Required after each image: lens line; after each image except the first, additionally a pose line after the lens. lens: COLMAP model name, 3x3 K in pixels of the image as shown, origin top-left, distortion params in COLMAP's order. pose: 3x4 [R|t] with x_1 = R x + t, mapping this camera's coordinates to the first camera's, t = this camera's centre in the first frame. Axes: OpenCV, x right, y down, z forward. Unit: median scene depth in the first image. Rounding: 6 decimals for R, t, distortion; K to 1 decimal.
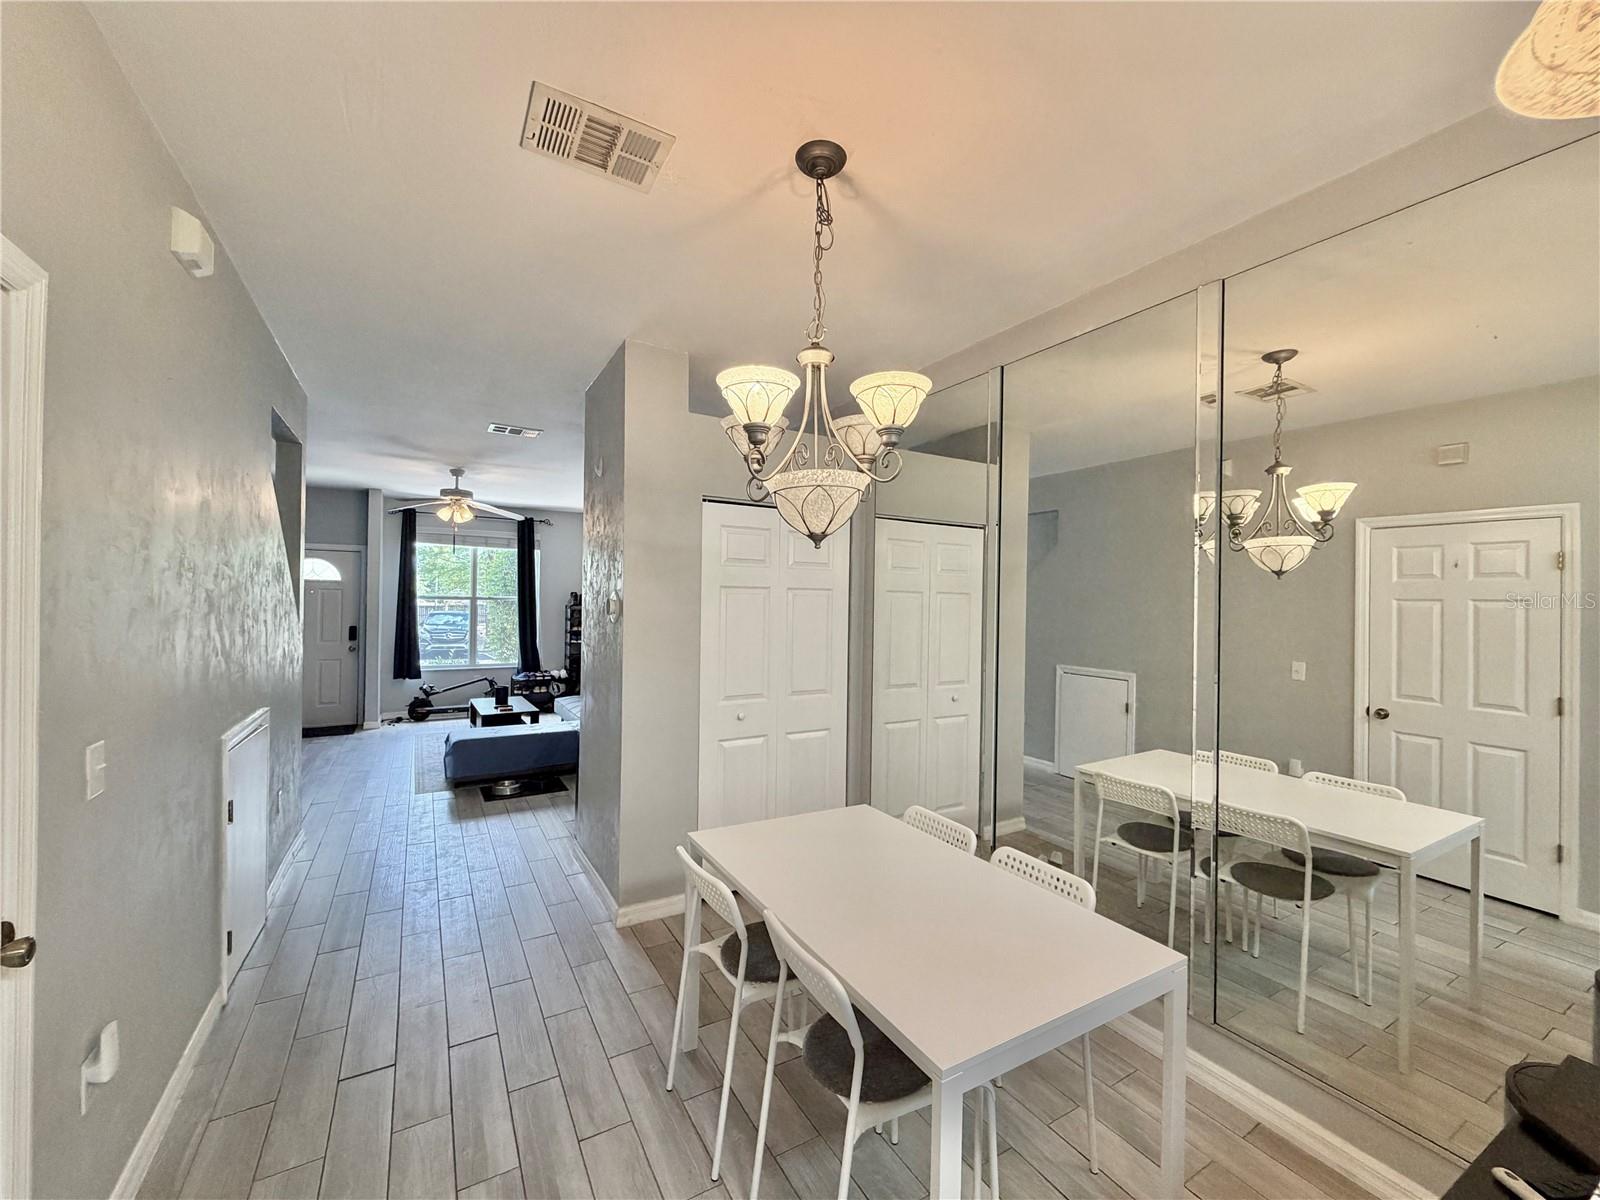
lens RADIAL K [[637.7, 0, 794.3], [0, 637.7, 599.4], [0, 0, 1]] dist [-0.001726, 0.000749]
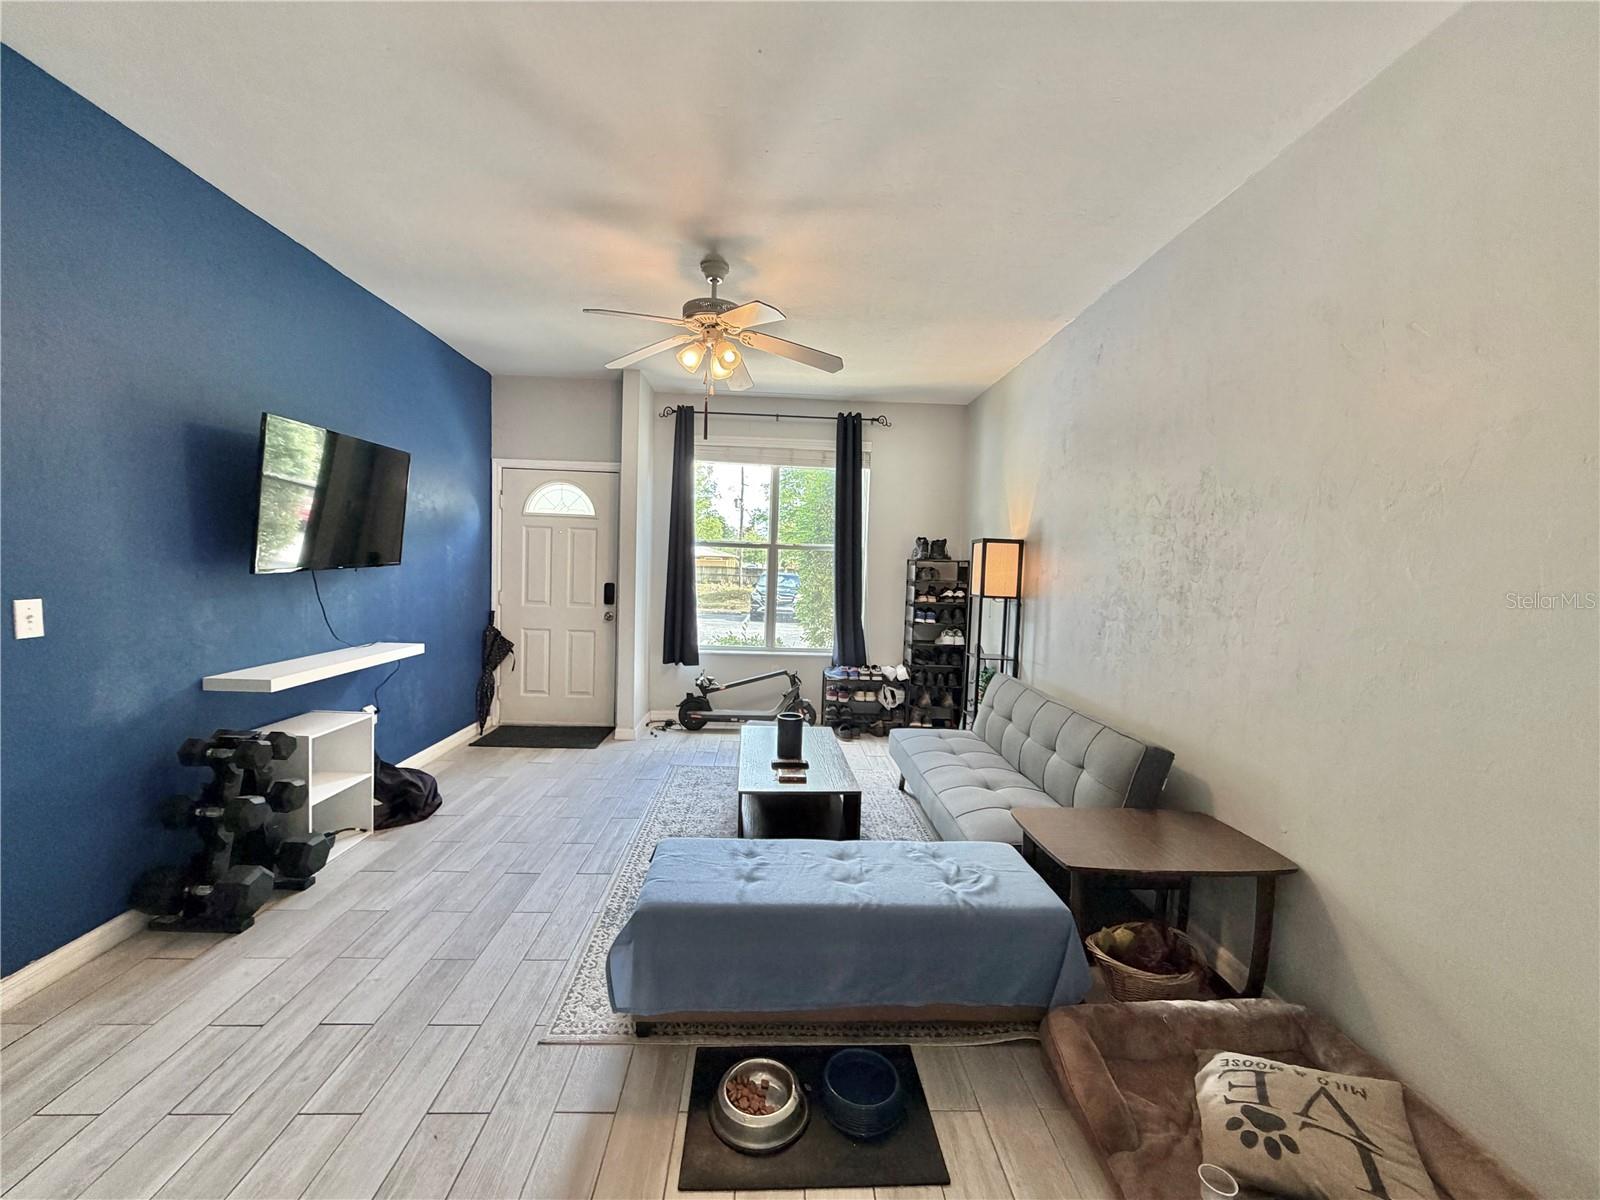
lens RADIAL K [[637.7, 0, 794.3], [0, 637.7, 599.4], [0, 0, 1]] dist [-0.001726, 0.000749]
pose [[0.880917, 0.039851, -0.471590, -0.182819], [-0.016991, 0.998469, 0.052635, 0.018462], [0.472965, -0.038355, 0.880246, 0.455618]]
